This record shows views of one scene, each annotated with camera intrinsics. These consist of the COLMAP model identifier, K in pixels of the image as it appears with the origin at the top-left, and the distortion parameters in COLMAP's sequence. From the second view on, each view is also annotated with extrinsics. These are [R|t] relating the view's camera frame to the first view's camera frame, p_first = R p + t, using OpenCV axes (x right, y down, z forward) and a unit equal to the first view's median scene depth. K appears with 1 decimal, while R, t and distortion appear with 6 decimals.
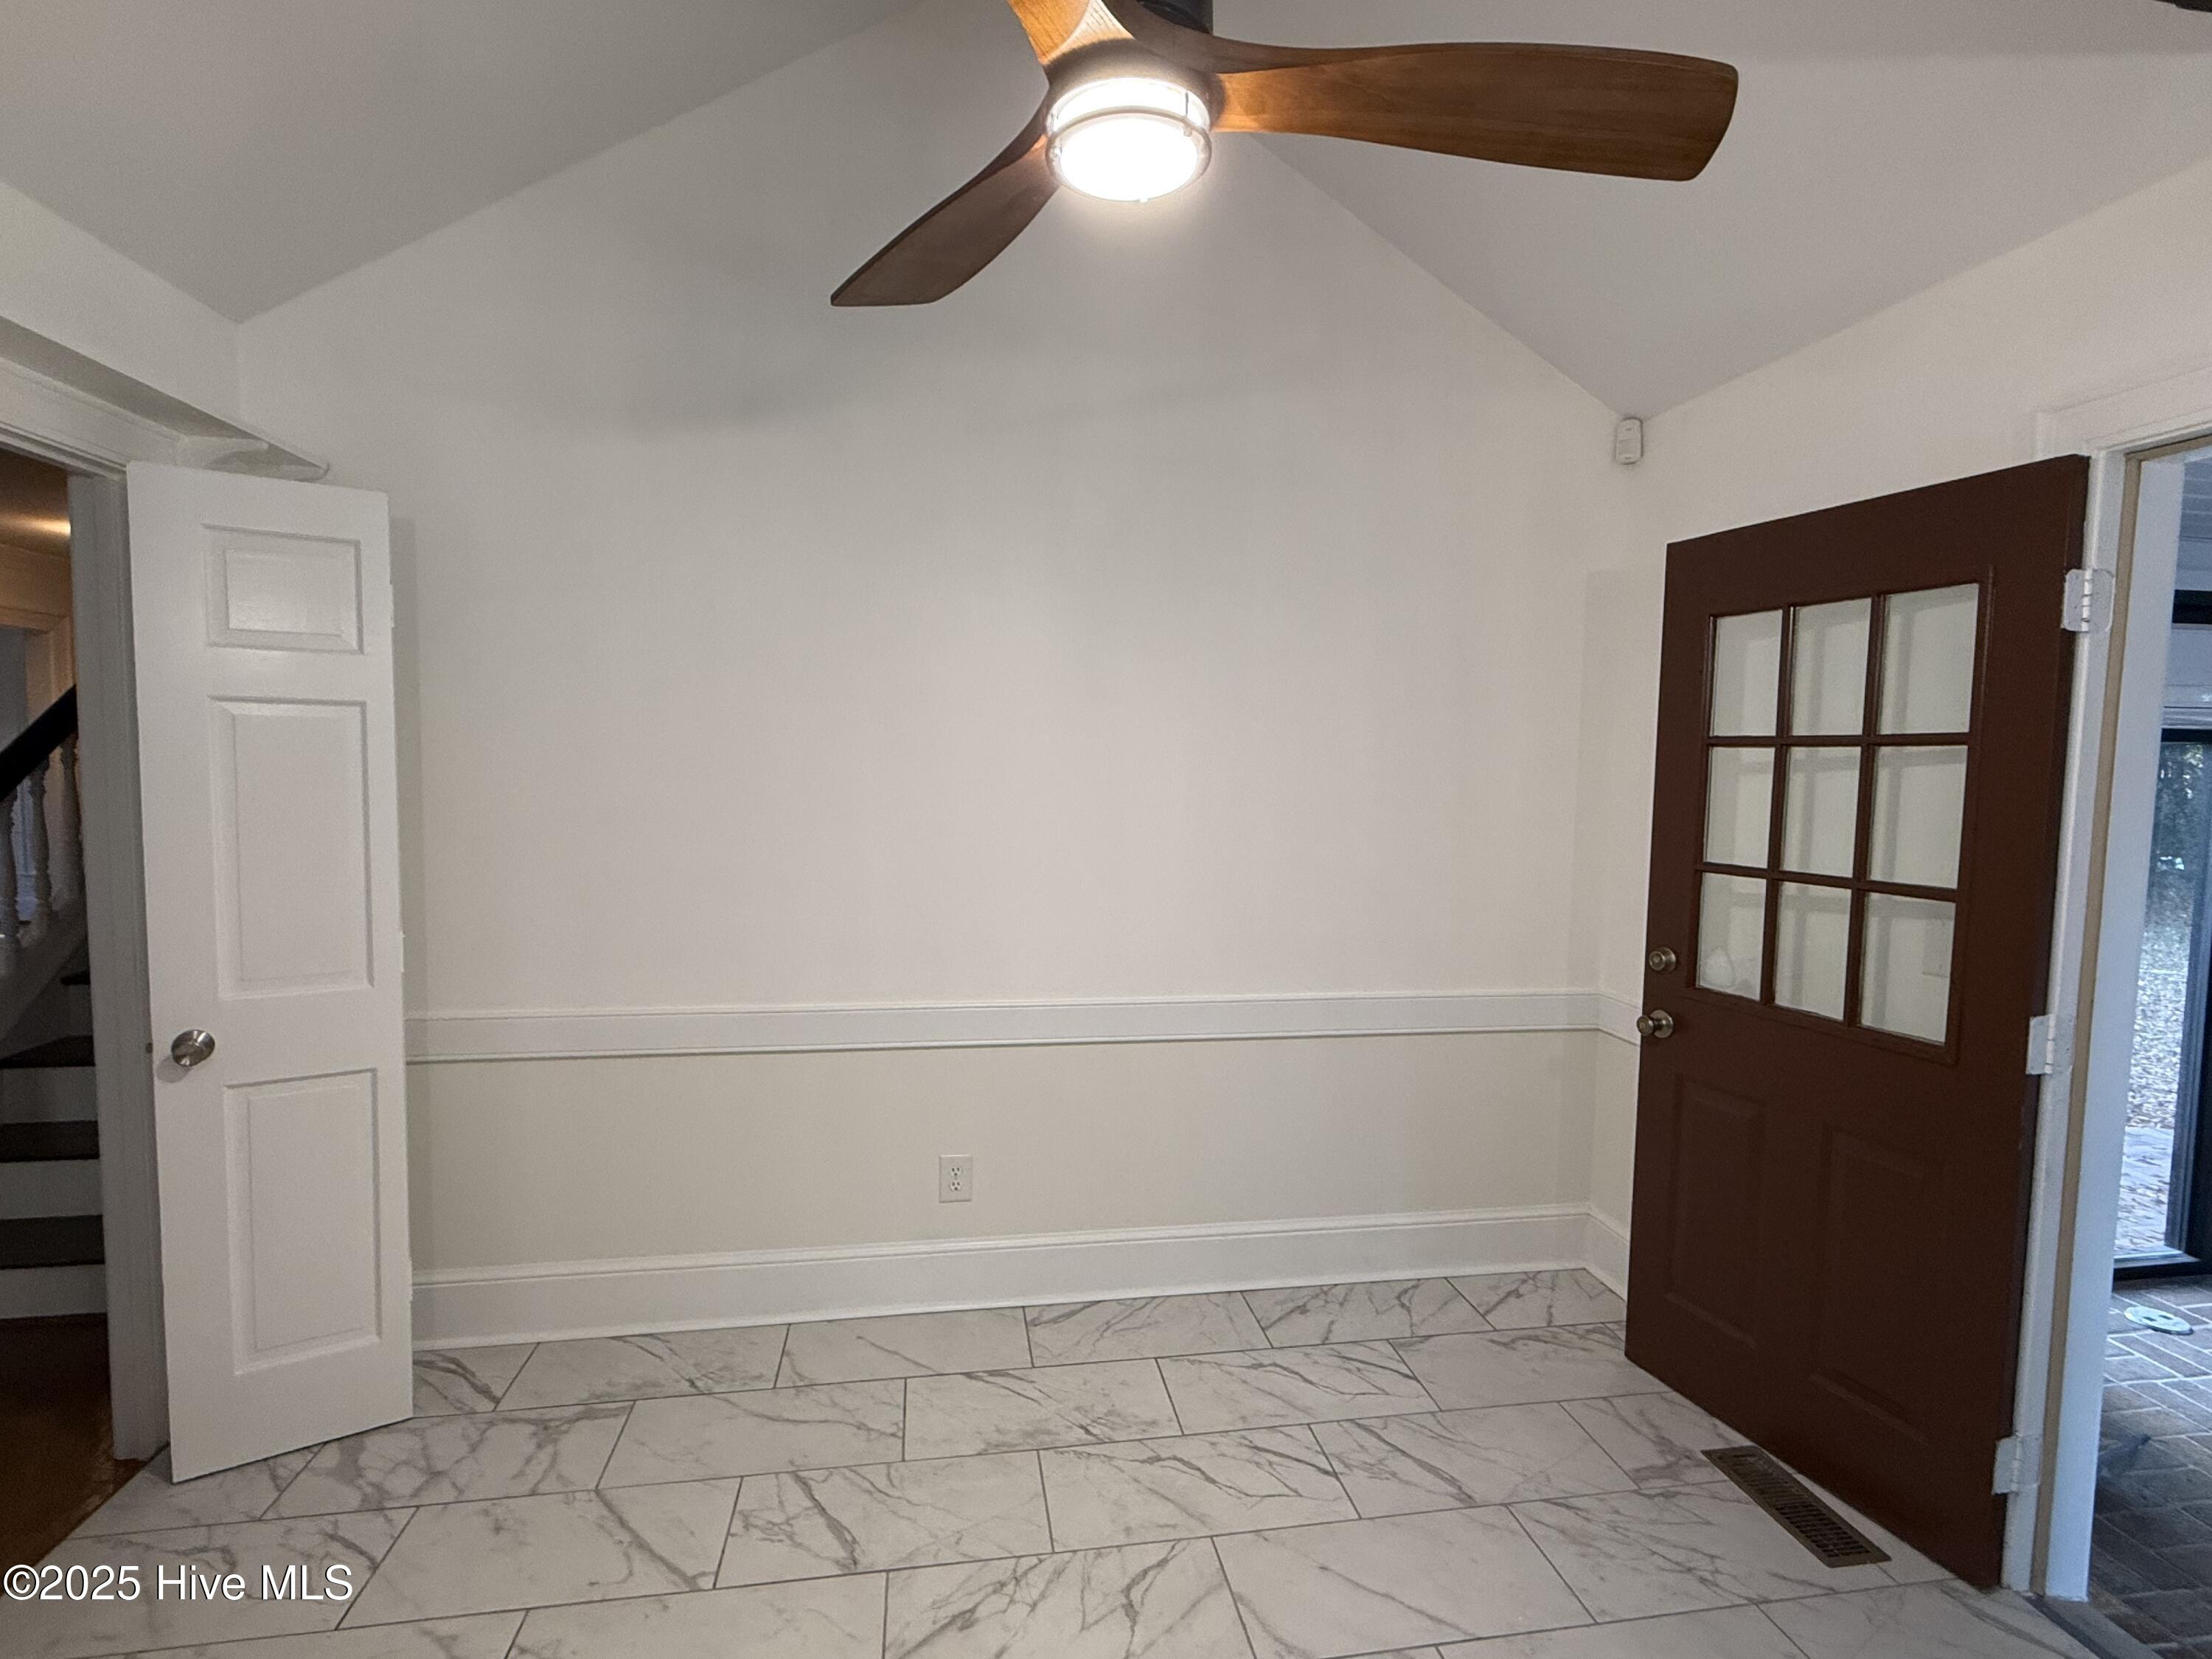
lens RADIAL K [[1078.7, 0, 1106.0], [0, 1078.7, 829.5], [0, 0, 1]] dist [0.000163, 0.000000]
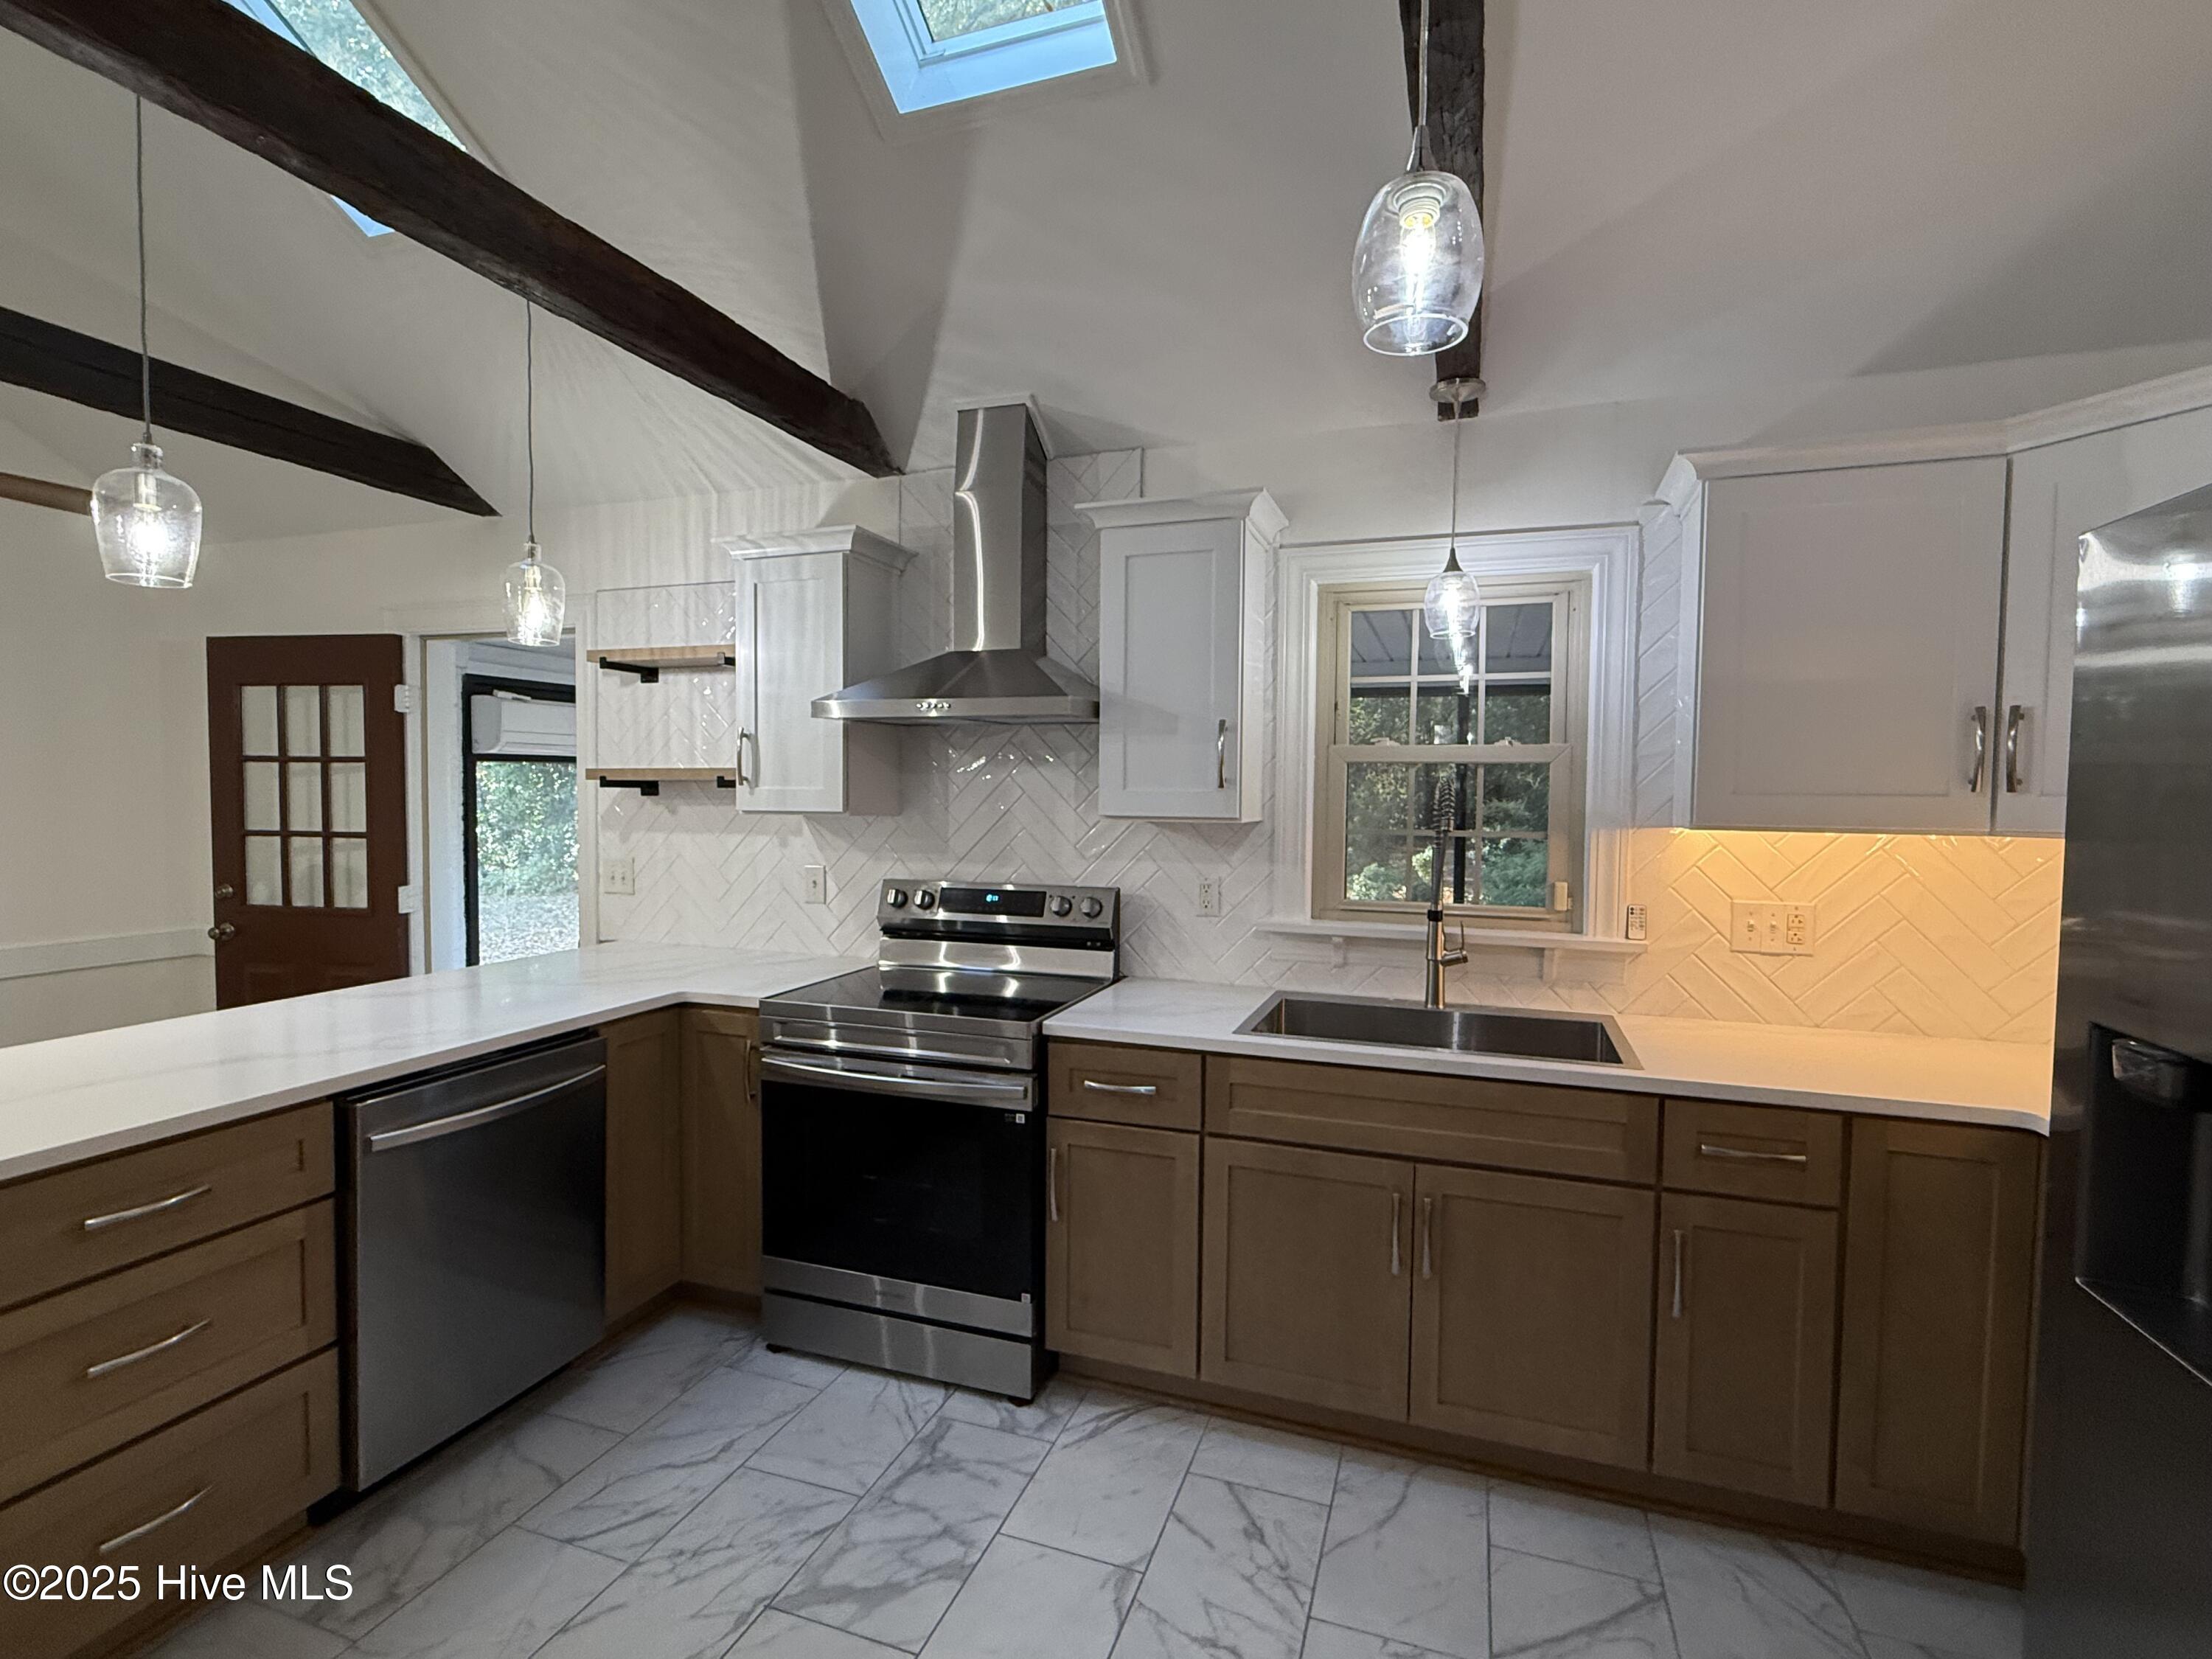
lens RADIAL K [[1045.8, 0, 1108.1], [0, 1045.8, 836.2], [0, 0, 1]] dist [0.000073, 0.000052]
pose [[0.478159, -0.049566, 0.876874, -0.267200], [0.057347, 0.998038, 0.025144, 0.086514], [-0.876399, 0.038264, 0.480063, -1.098622]]
